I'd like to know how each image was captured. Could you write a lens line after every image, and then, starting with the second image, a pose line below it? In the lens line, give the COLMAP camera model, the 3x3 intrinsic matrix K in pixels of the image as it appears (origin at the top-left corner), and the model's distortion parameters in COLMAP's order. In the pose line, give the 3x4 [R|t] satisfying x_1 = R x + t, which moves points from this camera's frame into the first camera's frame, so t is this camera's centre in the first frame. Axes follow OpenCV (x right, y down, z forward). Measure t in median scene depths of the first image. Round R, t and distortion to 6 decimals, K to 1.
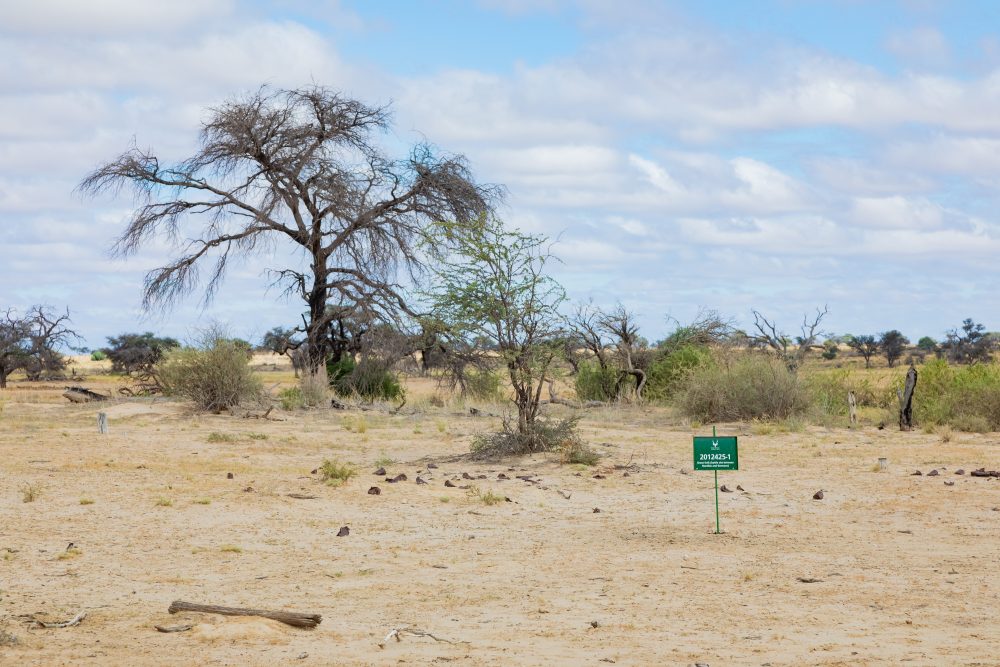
lens RADIAL K [[2615.5, 0, 500.0], [0, 2615.5, 333.5], [0, 0, 1]] dist [-0.080714, -0.049961]
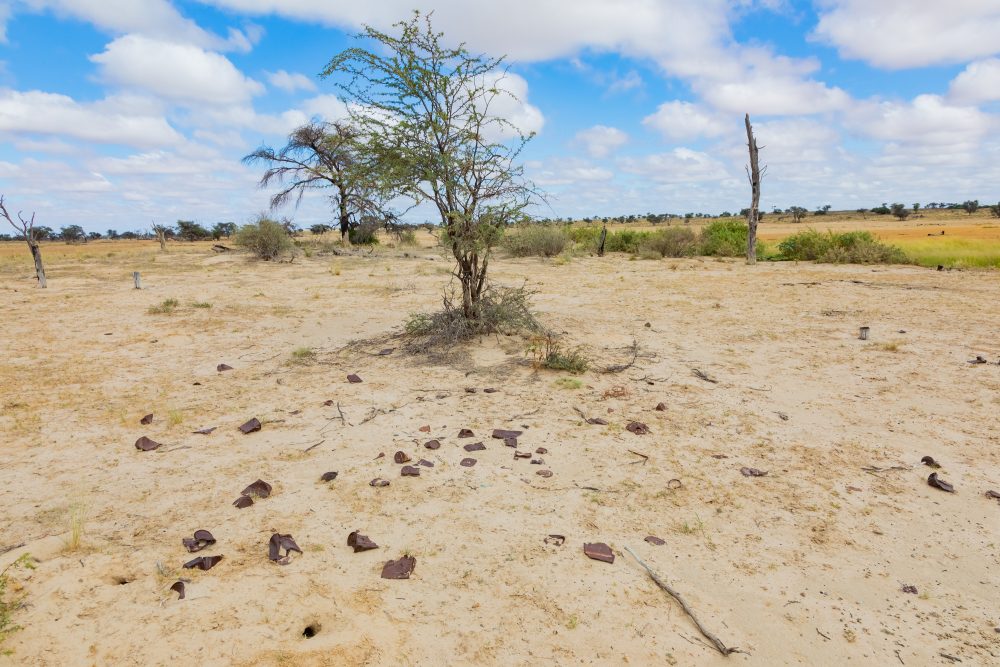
lens RADIAL K [[669.4, 0, 500.0], [0, 669.4, 333.5], [0, 0, 1]] dist [0.023019, -0.000189]
pose [[0.991353, -0.040187, 0.124914, -0.003595], [0.018959, 0.985827, 0.166692, 0.003420], [-0.129842, -0.162883, 0.978064, 0.319096]]
